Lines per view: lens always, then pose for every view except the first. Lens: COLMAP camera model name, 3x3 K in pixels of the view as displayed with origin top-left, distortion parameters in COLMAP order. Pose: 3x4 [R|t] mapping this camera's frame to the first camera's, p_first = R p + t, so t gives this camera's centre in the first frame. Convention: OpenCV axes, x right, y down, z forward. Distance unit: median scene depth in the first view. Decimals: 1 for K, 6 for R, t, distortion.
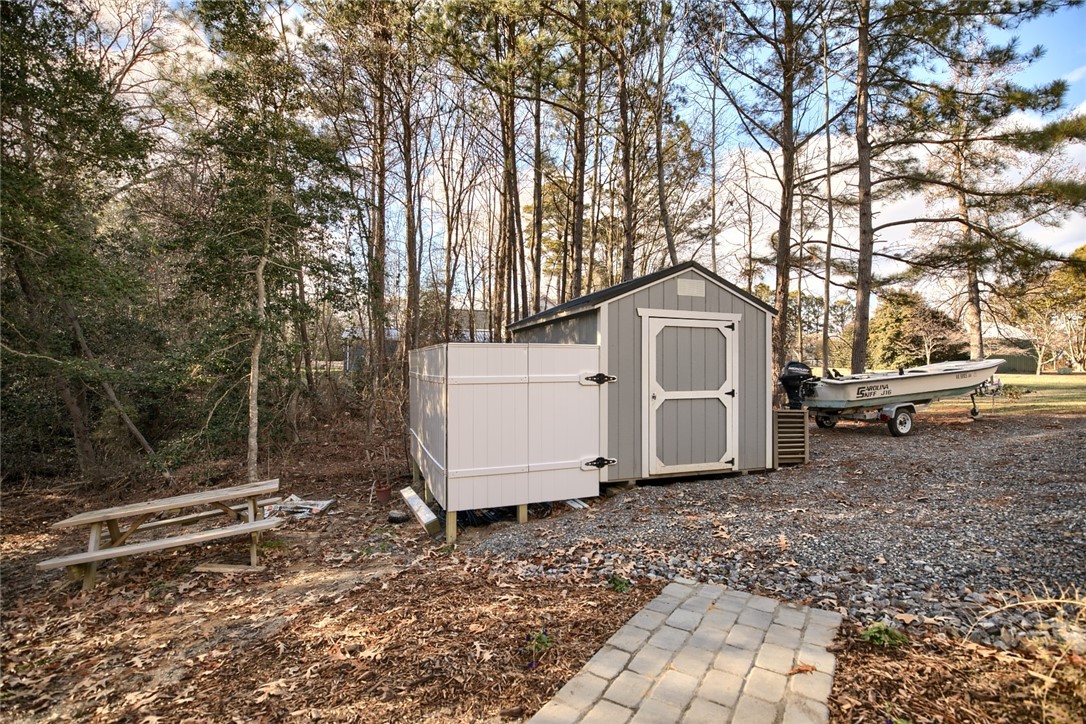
lens RADIAL K [[504.1, 0, 543.0], [0, 504.1, 362.0], [0, 0, 1]] dist [-0.018771, 0.000129]
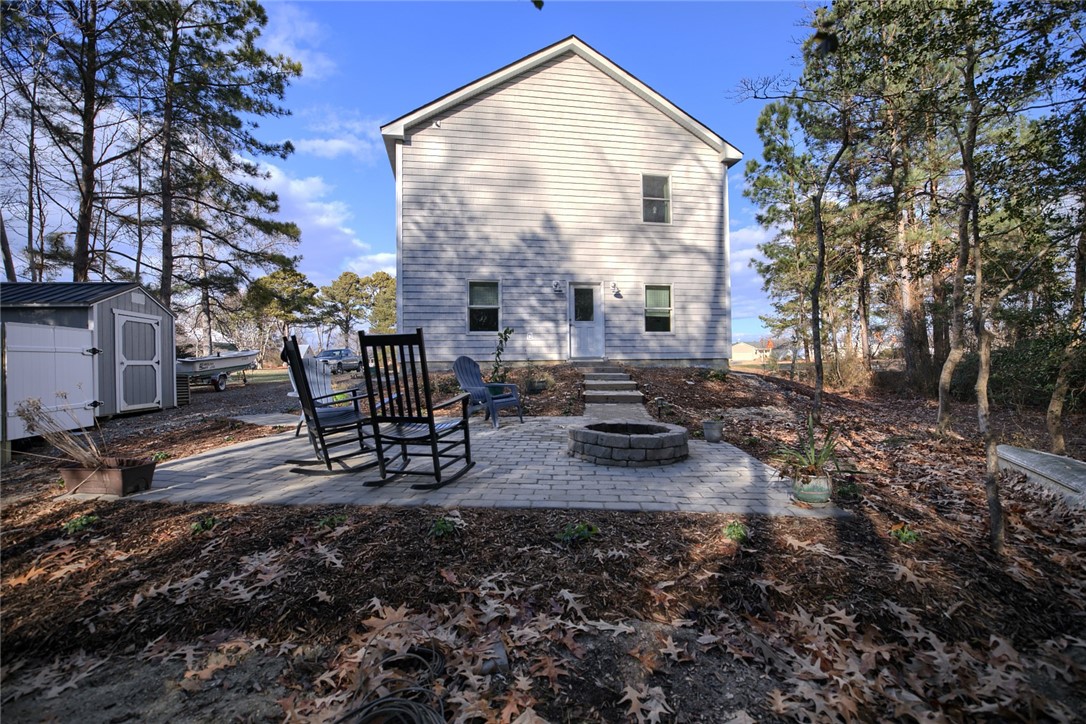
lens RADIAL K [[504.1, 0, 543.0], [0, 504.1, 362.0], [0, 0, 1]] dist [-0.018771, 0.000129]
pose [[0.214382, -0.000531, 0.976750, -0.722938], [0.005420, 0.999985, -0.000646, 0.049830], [-0.976735, 0.005433, 0.214382, -0.460877]]
